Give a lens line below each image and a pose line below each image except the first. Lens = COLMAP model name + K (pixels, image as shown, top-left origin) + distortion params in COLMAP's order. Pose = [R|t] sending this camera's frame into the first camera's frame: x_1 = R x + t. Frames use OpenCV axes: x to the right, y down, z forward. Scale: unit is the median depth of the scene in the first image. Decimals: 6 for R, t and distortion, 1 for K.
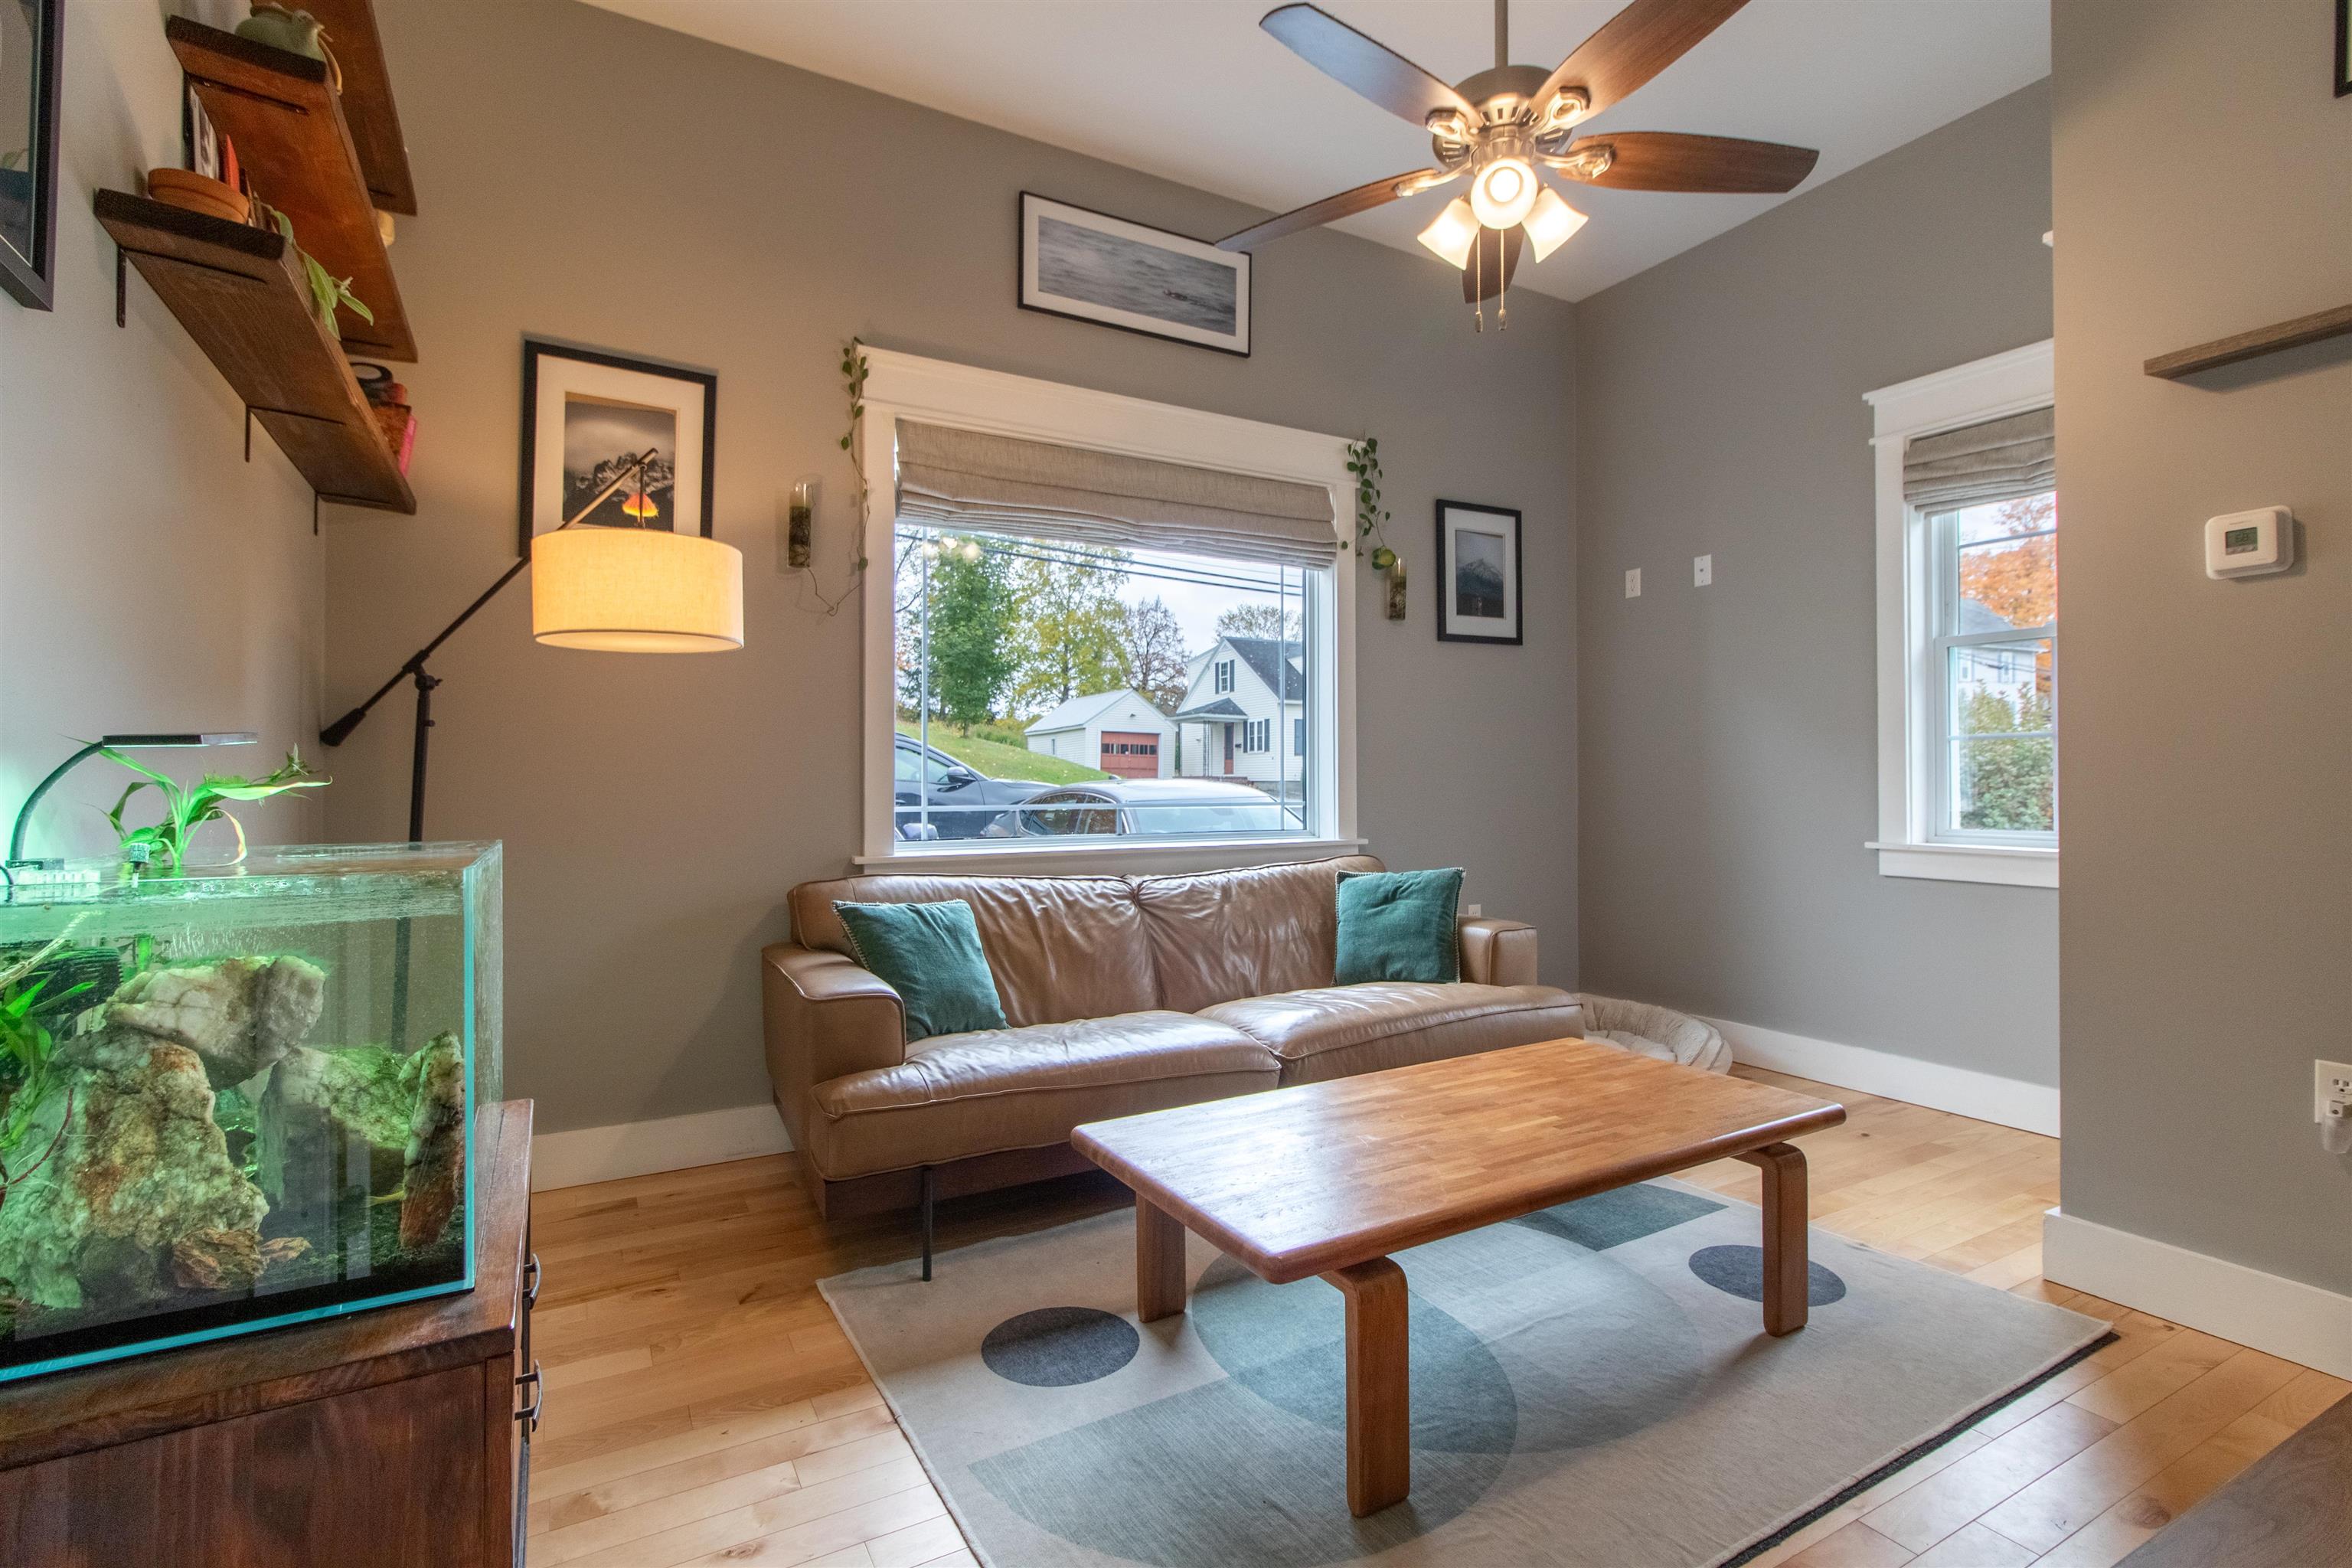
lens RADIAL K [[1087.1, 0, 1160.8], [0, 1087.1, 776.4], [0, 0, 1]] dist [-0.005228, -0.001443]
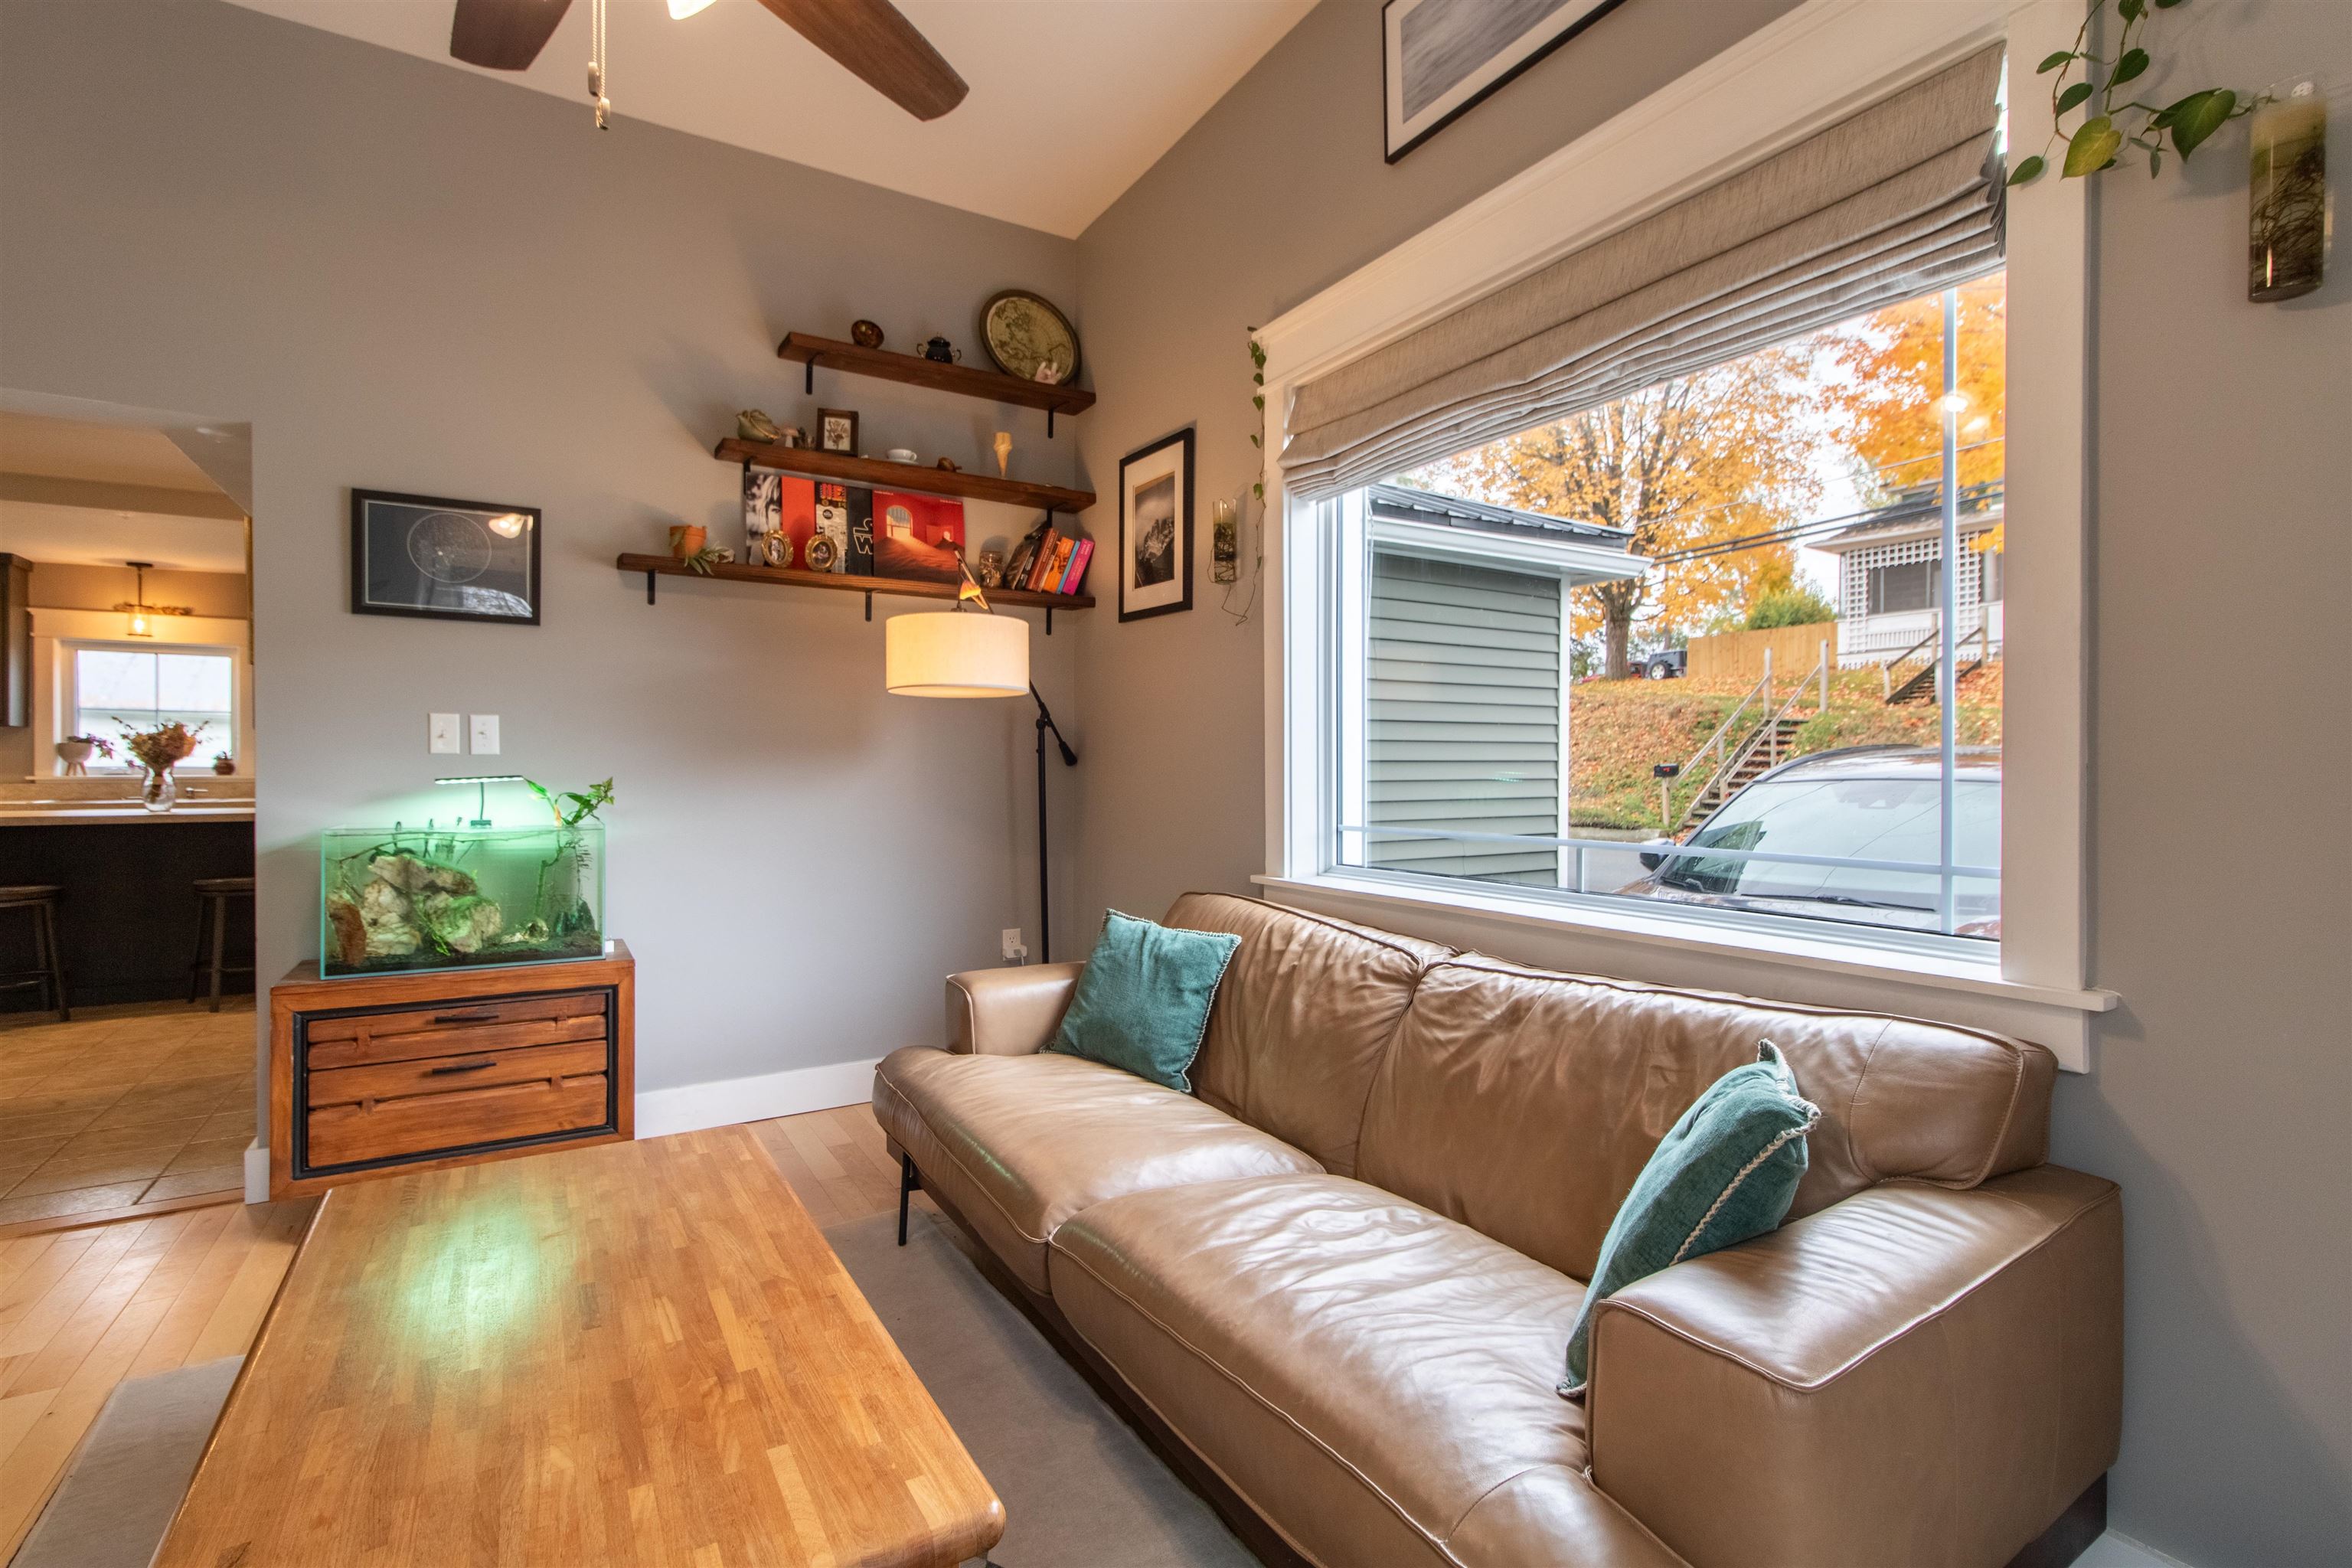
lens RADIAL K [[1087.1, 0, 1168.1], [0, 1087.1, 774.5], [0, 0, 1]] dist [-0.005228, -0.001443]
pose [[0.026291, 0.005632, -0.999638, 0.731197], [0.004038, 0.999975, 0.005740, -0.021431], [0.999646, -0.004187, 0.026267, 0.987756]]
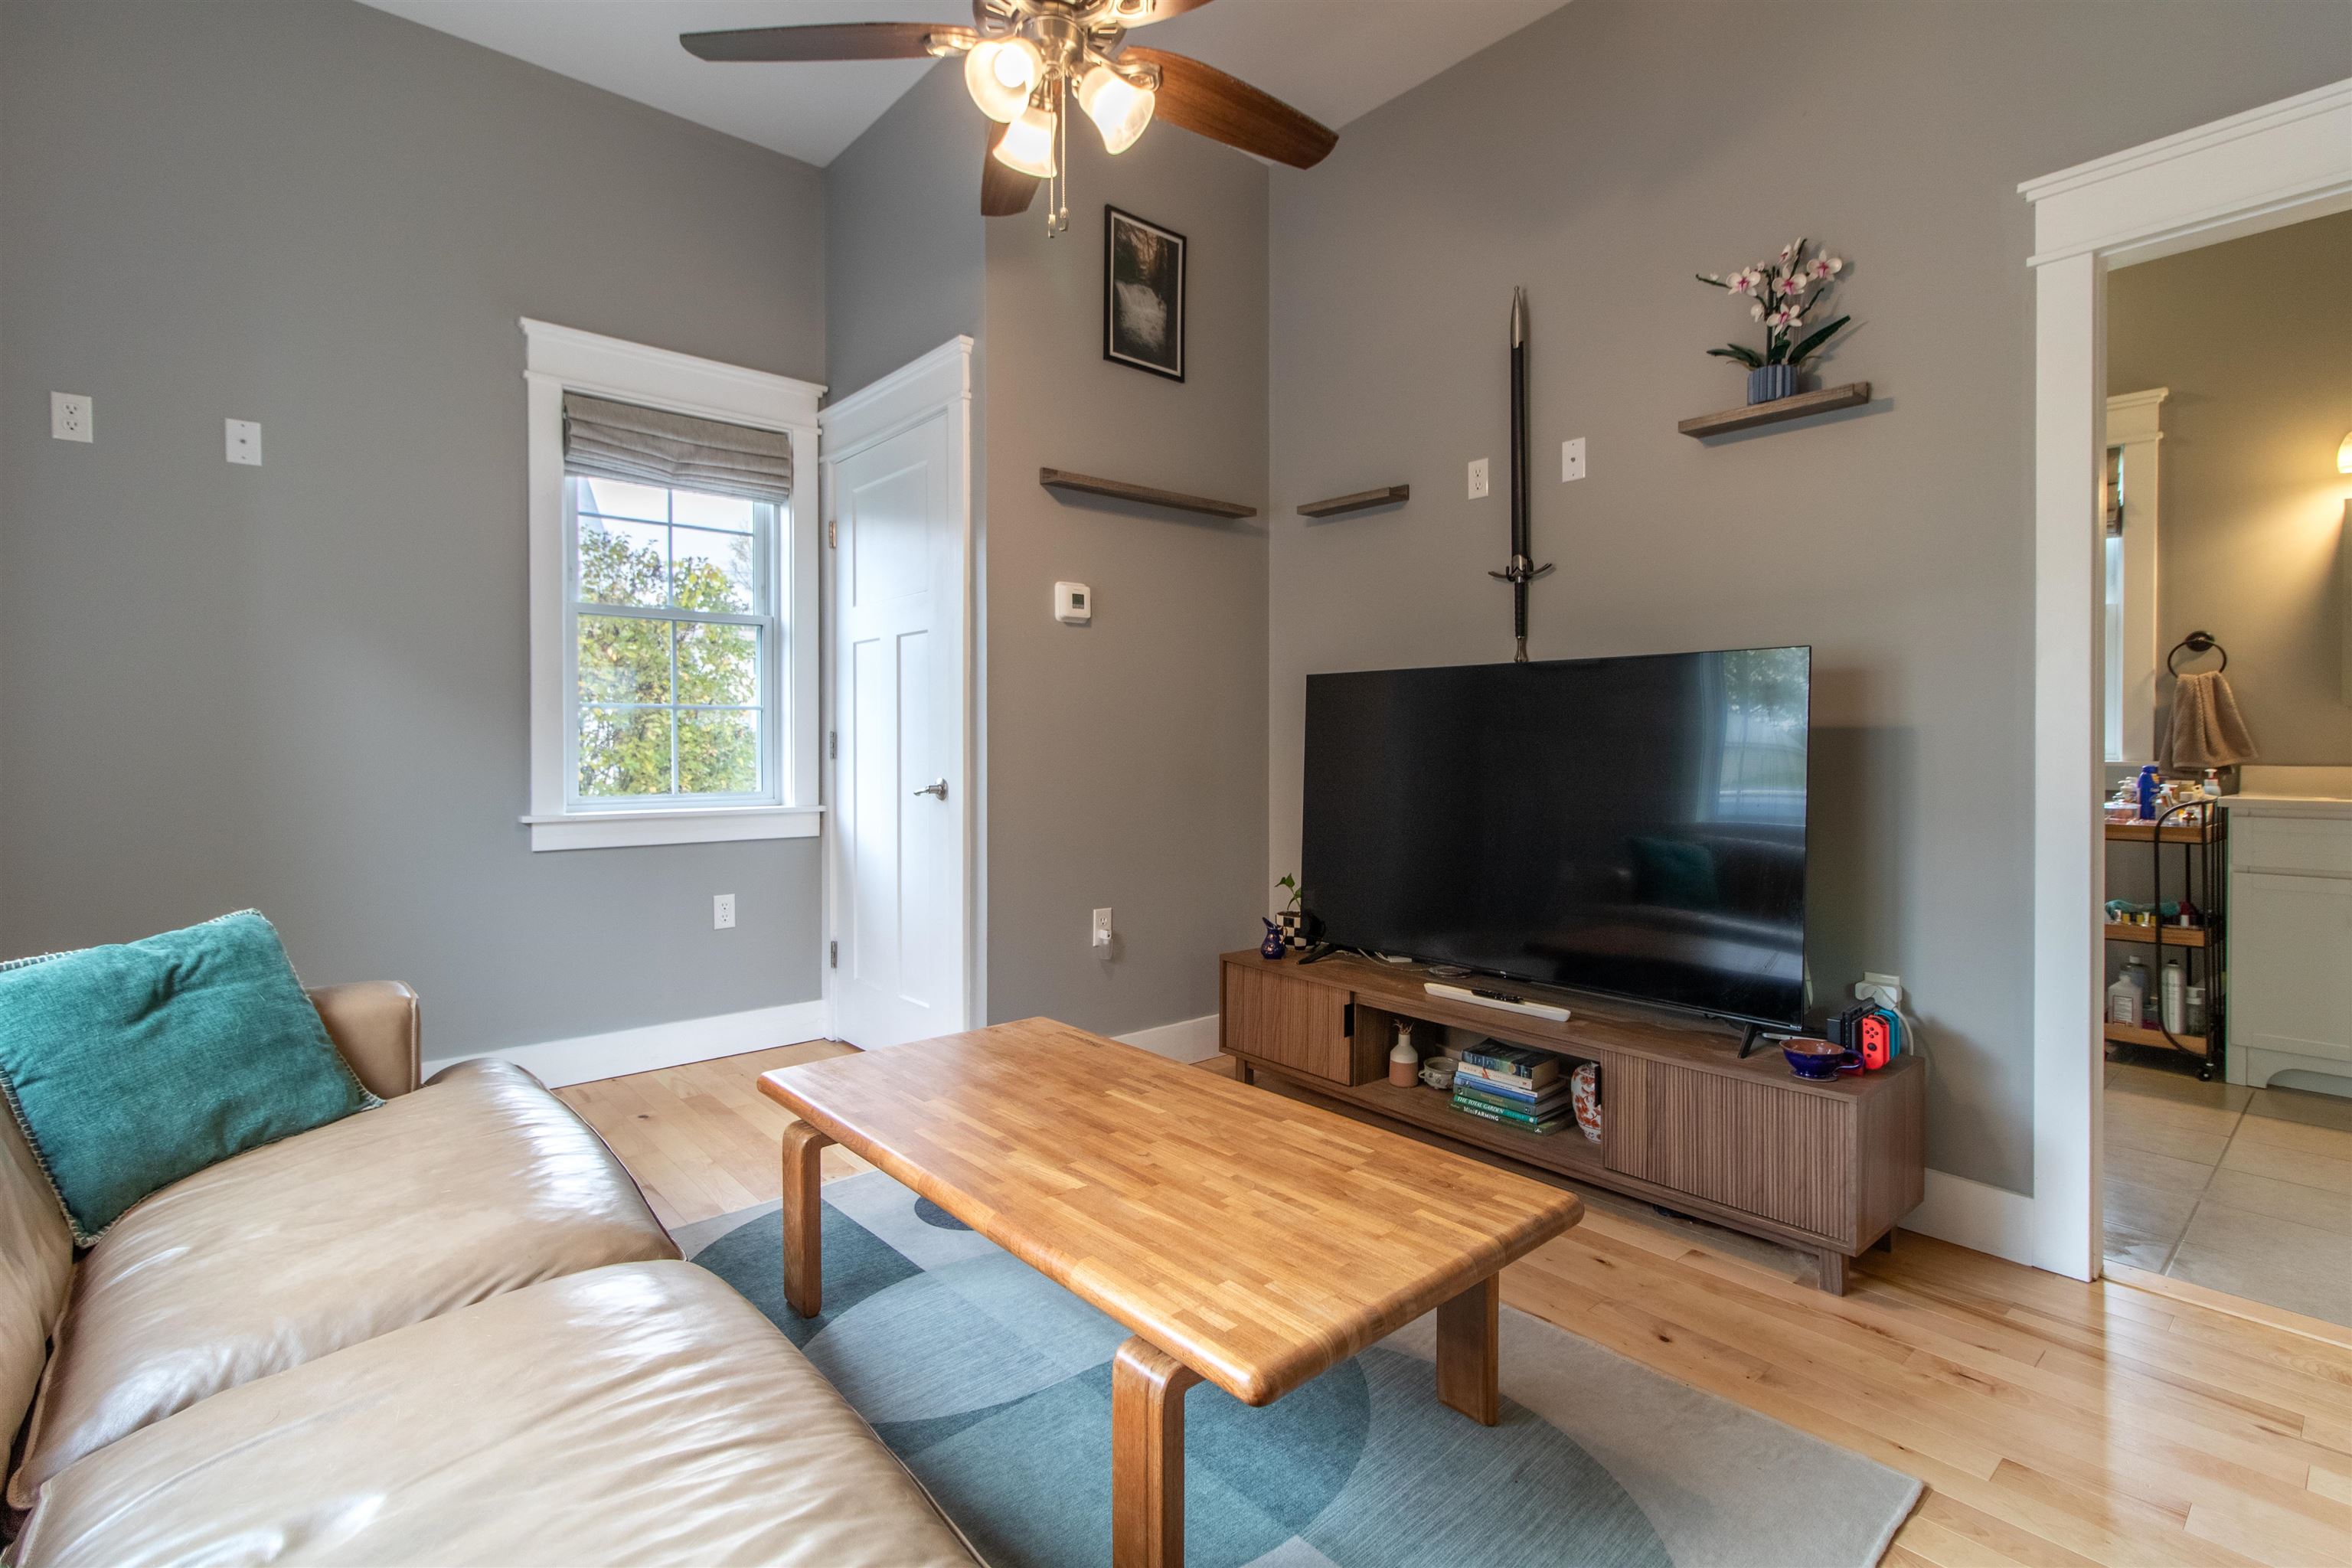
lens RADIAL K [[1087.1, 0, 1195.8], [0, 1087.1, 745.8], [0, 0, 1]] dist [-0.005228, -0.001443]
pose [[-0.222048, 0.000186, 0.975036, -0.445502], [-0.004612, 0.999989, -0.001241, 0.001045], [-0.975025, -0.004773, -0.222045, 0.832209]]
